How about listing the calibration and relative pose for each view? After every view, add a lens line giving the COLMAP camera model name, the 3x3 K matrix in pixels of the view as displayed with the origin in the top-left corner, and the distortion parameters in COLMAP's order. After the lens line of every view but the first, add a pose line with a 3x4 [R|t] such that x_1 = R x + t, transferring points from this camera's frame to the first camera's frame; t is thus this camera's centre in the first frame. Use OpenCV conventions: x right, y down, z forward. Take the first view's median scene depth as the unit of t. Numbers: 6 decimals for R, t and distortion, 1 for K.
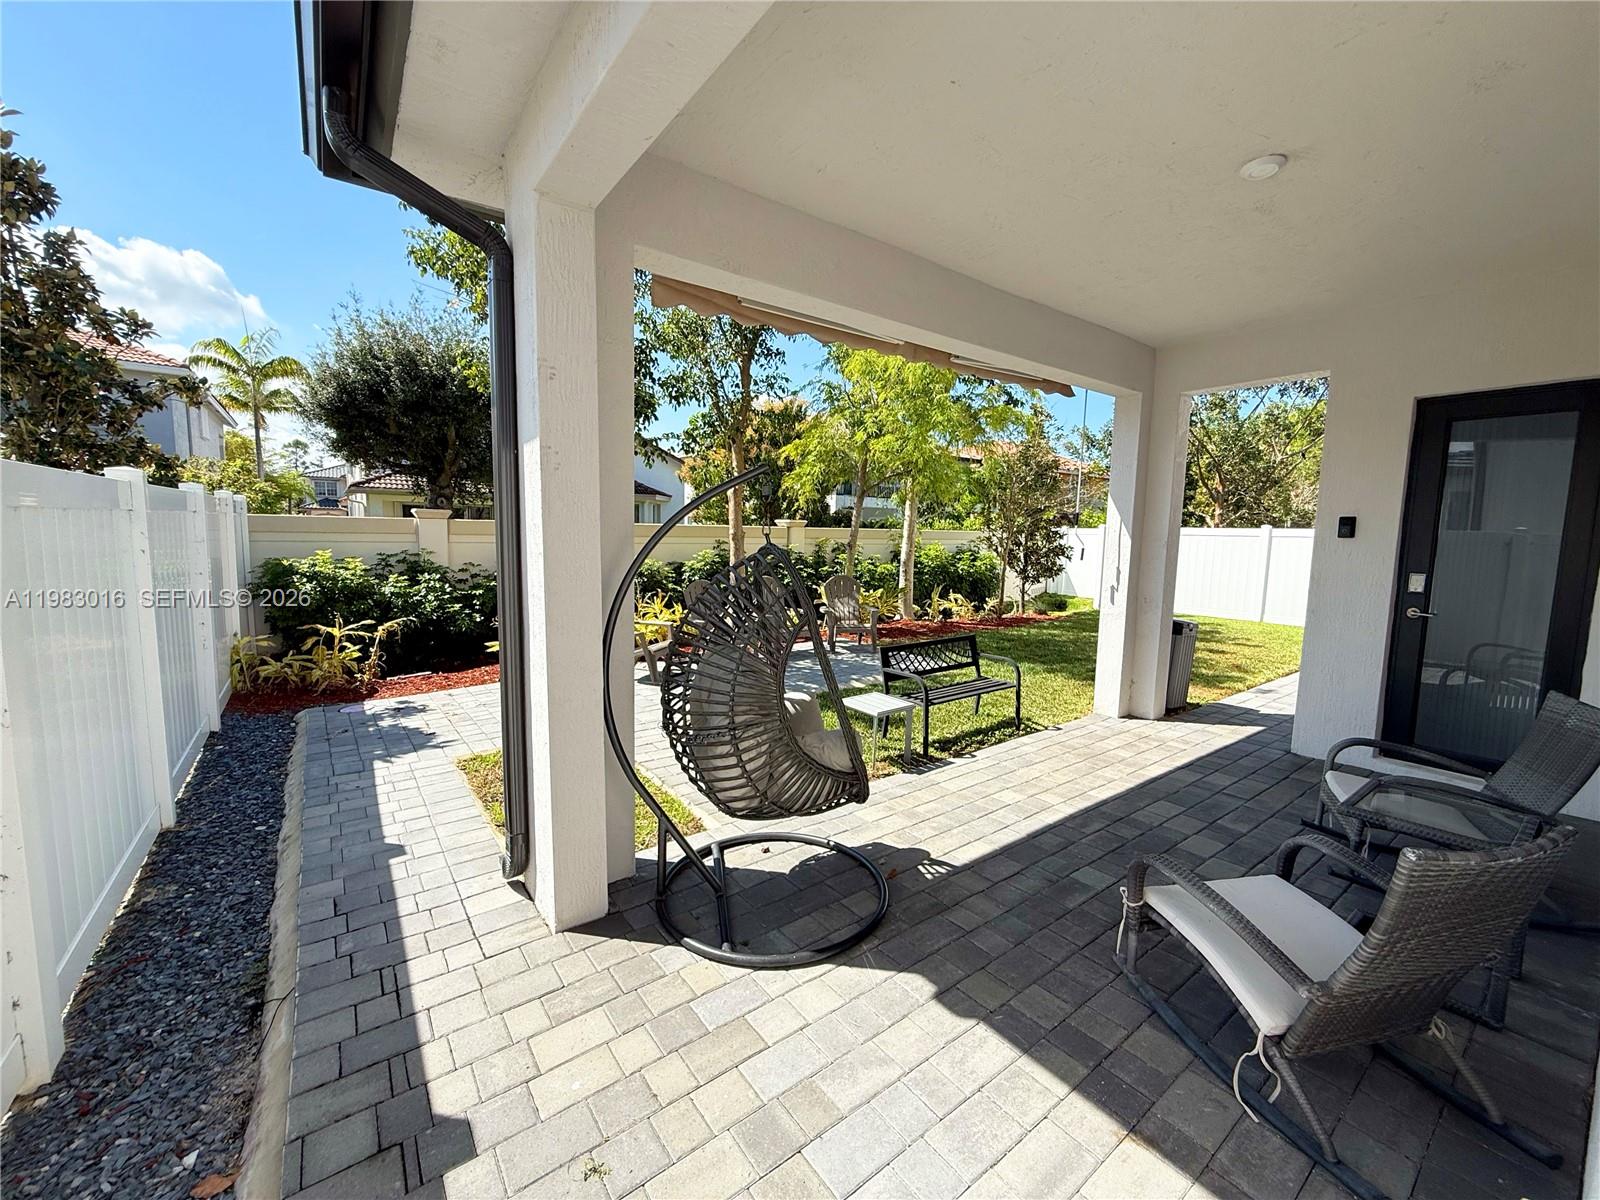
lens RADIAL K [[638.5, 0, 794.0], [0, 638.5, 596.5], [0, 0, 1]] dist [0.000295, -0.000329]
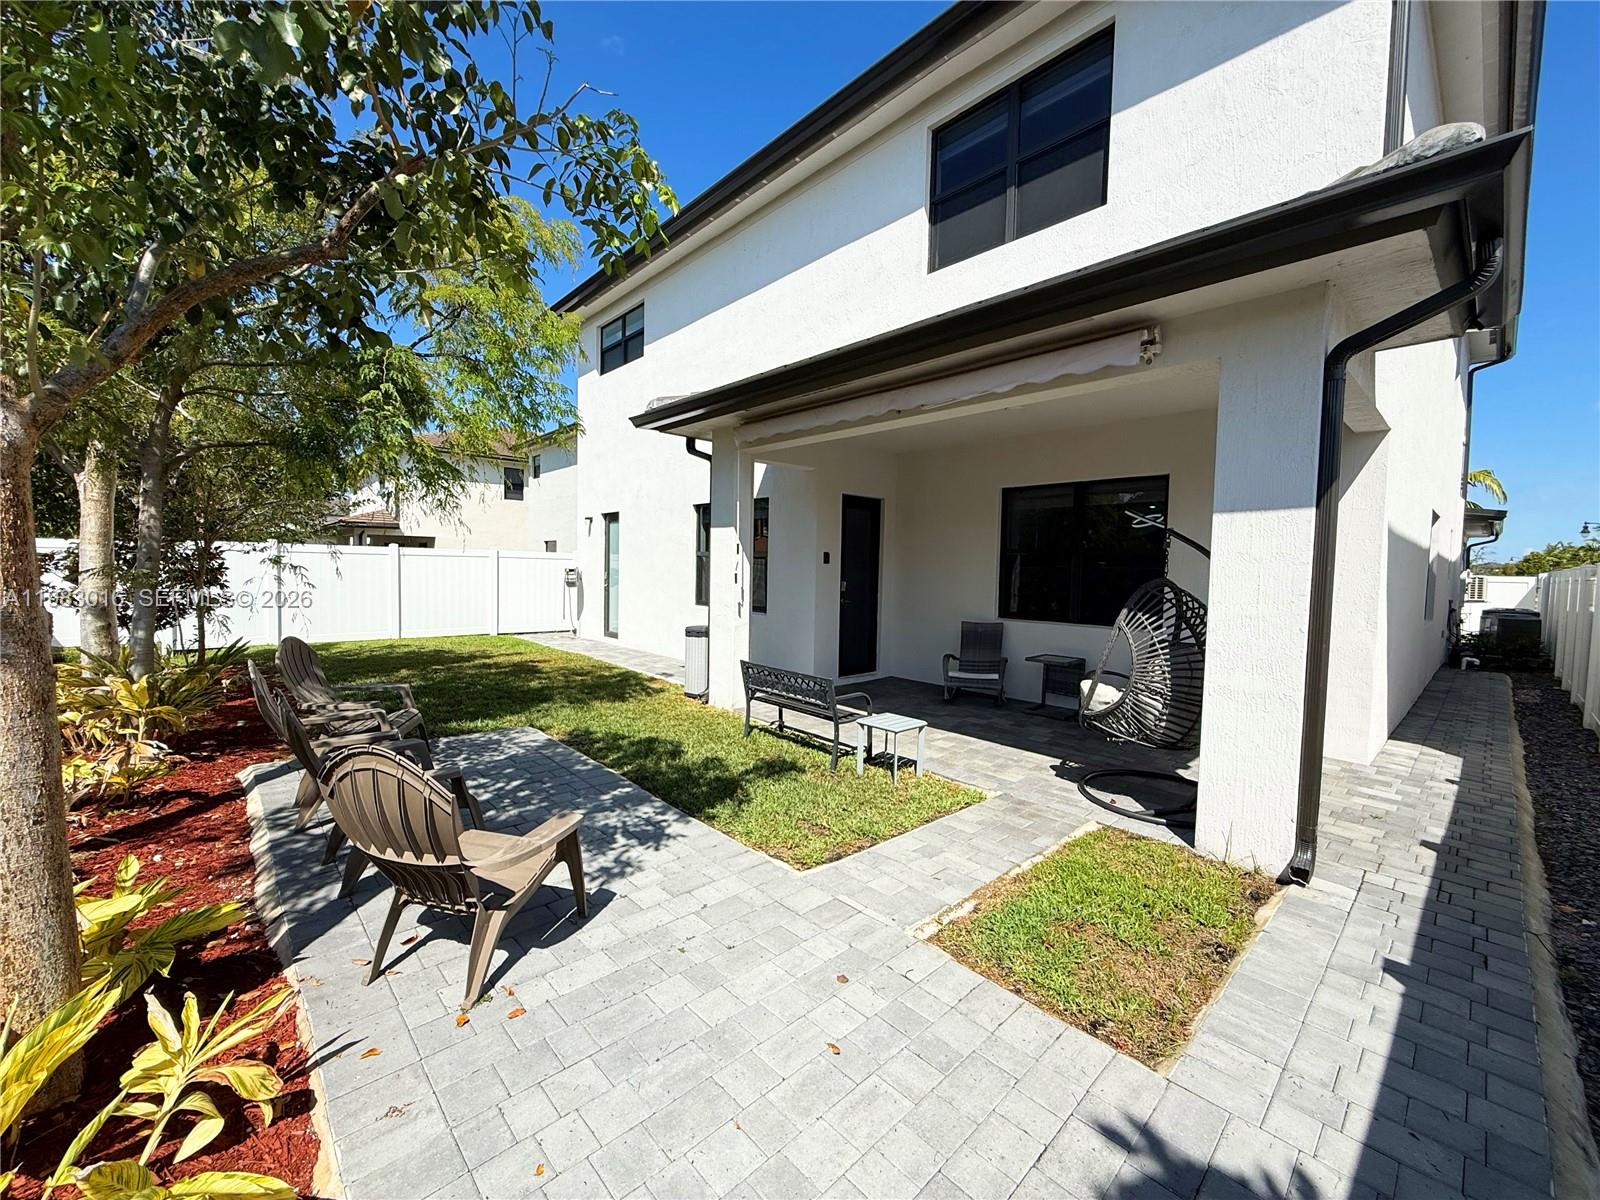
lens RADIAL K [[638.5, 0, 792.4], [0, 638.5, 598.9], [0, 0, 1]] dist [0.000295, -0.000329]
pose [[-0.101155, -0.077186, 0.991872, -1.296656], [0.086944, 0.992485, 0.086101, -0.216561], [-0.991064, 0.094947, -0.093684, 1.762110]]
